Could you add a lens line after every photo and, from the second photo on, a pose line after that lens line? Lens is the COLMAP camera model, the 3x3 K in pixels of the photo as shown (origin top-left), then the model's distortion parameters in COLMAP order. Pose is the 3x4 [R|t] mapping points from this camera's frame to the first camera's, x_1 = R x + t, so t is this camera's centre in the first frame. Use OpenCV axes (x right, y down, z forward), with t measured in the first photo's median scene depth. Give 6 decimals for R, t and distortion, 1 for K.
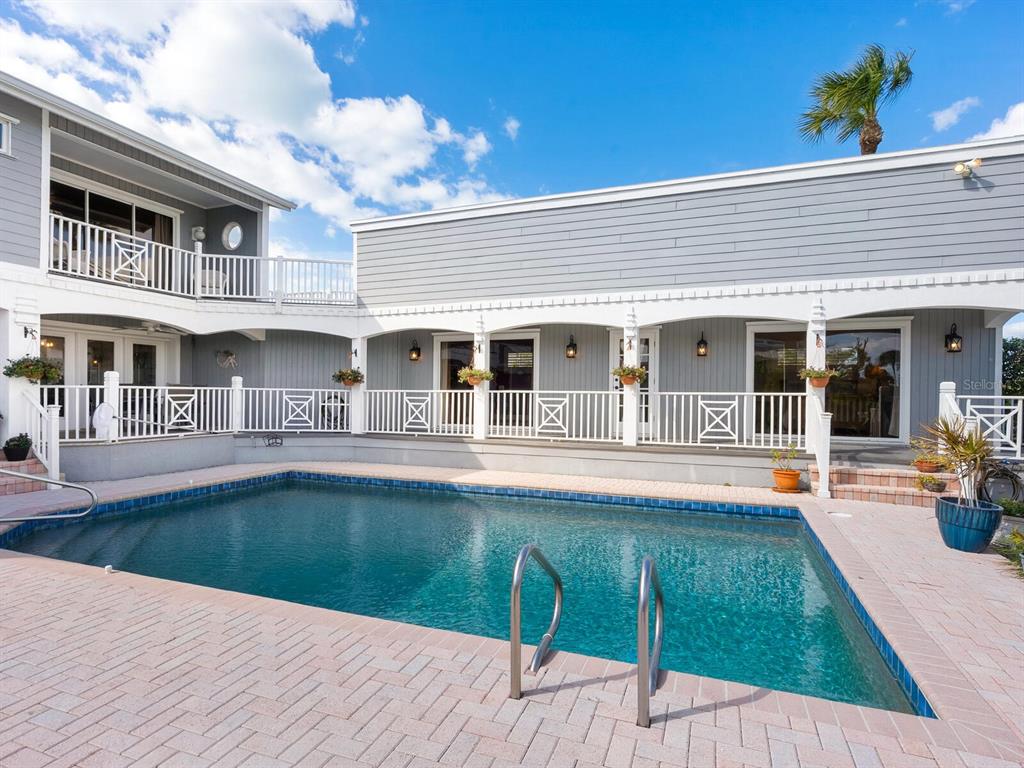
lens RADIAL K [[539.4, 0, 510.0], [0, 539.4, 391.0], [0, 0, 1]] dist [0.000568, 0.001260]
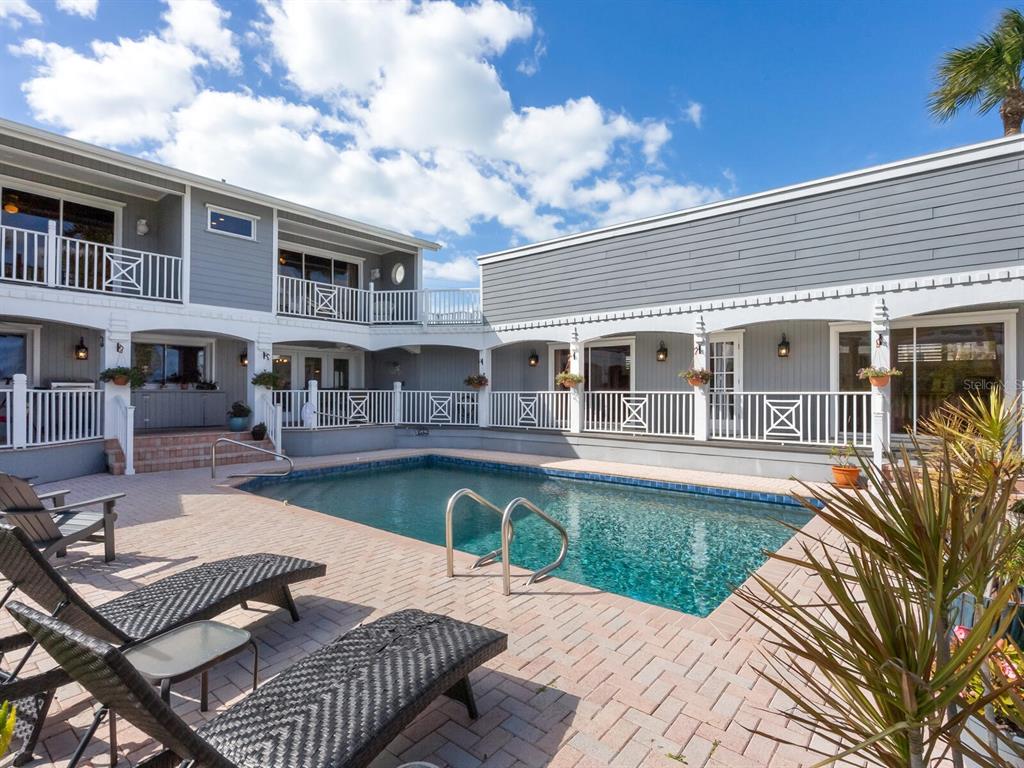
lens RADIAL K [[517.3, 0, 512.0], [0, 517.3, 384.0], [0, 0, 1]] dist [0.001347, 0.000846]
pose [[0.947423, -0.012110, -0.319754, 0.181031], [0.008211, 0.999875, -0.013538, -0.003106], [0.319877, 0.010201, 0.947404, -0.120022]]
